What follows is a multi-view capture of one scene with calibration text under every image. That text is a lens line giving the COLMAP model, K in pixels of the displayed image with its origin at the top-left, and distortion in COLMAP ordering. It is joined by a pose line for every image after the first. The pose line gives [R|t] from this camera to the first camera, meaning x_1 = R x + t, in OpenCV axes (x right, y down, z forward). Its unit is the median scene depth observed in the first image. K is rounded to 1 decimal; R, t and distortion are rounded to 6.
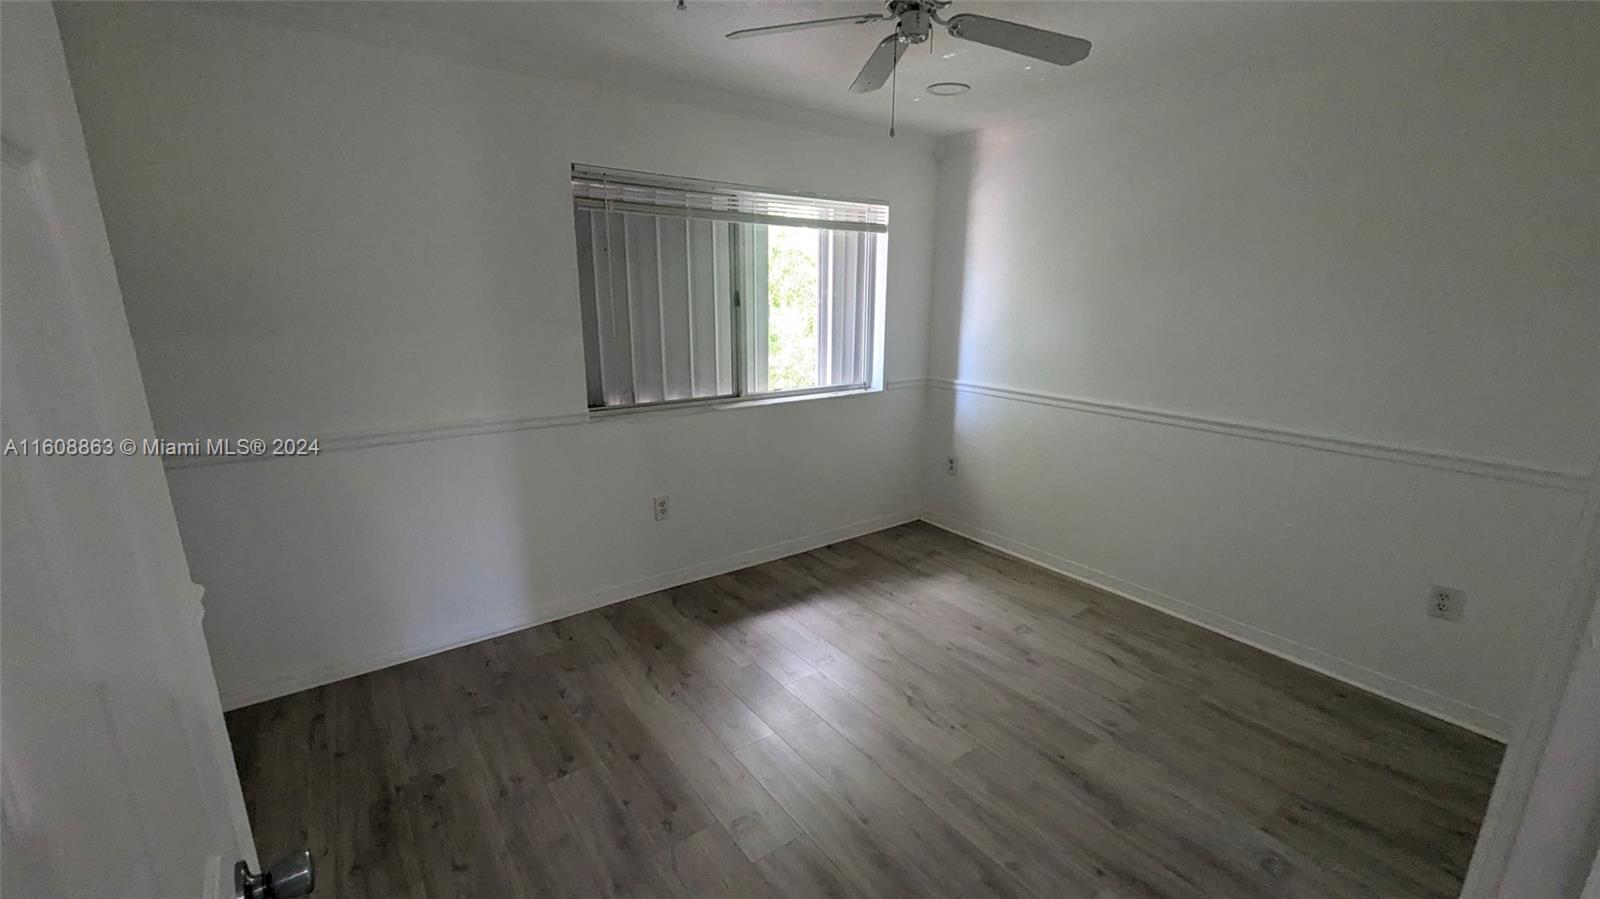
lens RADIAL K [[662.9, 0, 807.3], [0, 662.9, 459.7], [0, 0, 1]] dist [-0.000094, -0.000244]
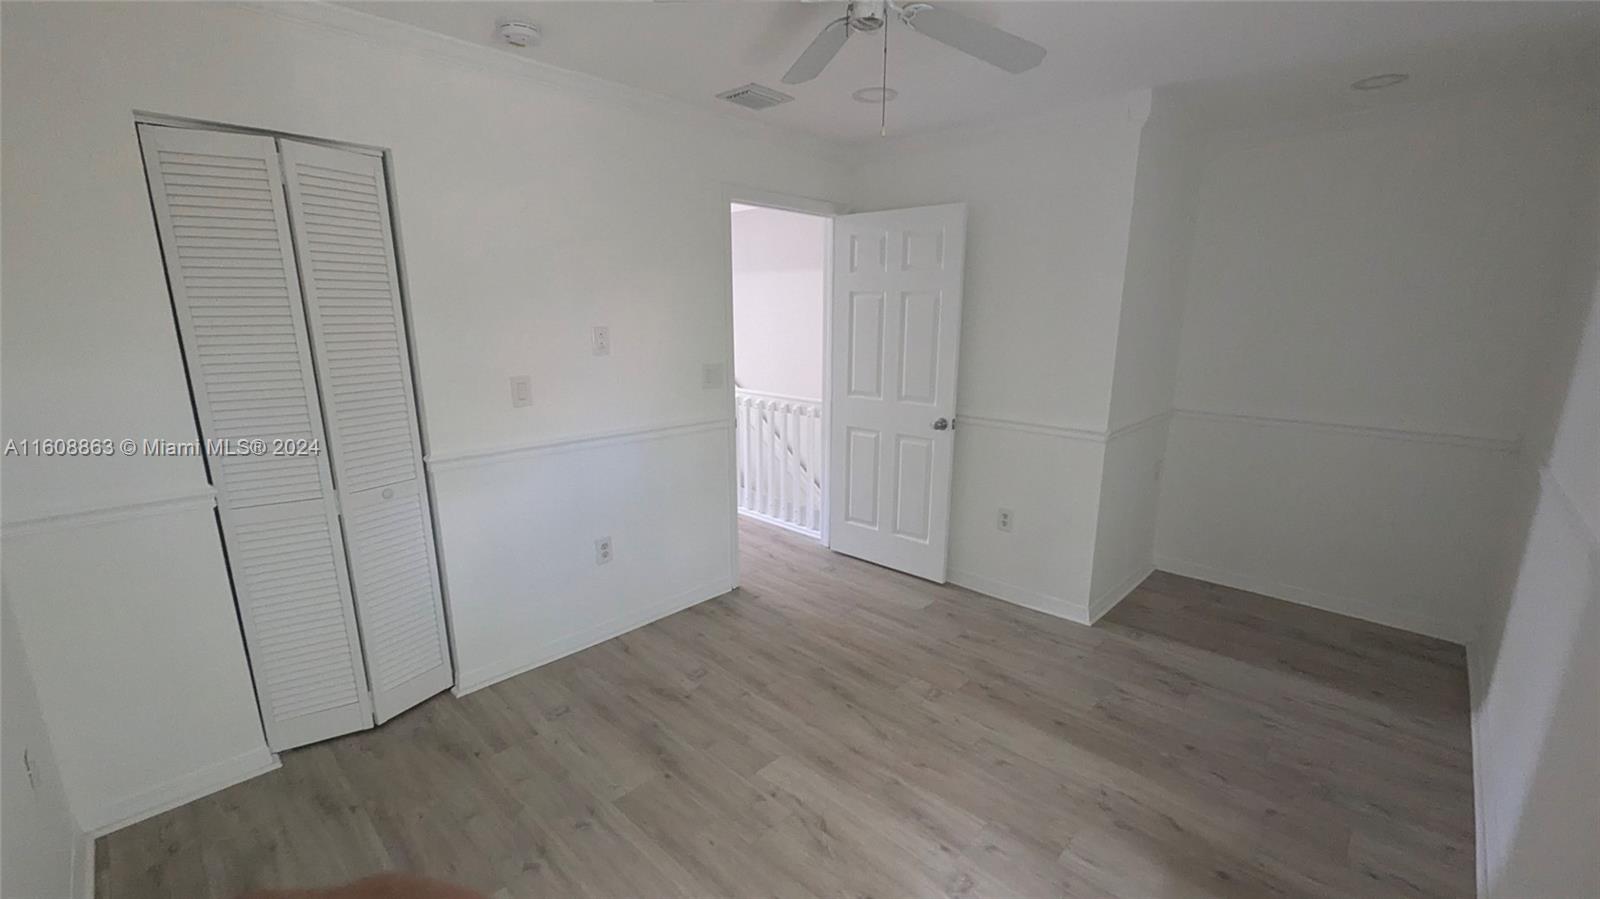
lens RADIAL K [[662.9, 0, 807.3], [0, 662.9, 459.7], [0, 0, 1]] dist [-0.000094, -0.000244]
pose [[-0.984026, 0.029922, -0.175492, 0.330741], [-0.053173, 0.891375, 0.450137, -0.414642], [0.169898, 0.452278, -0.875545, 1.647407]]
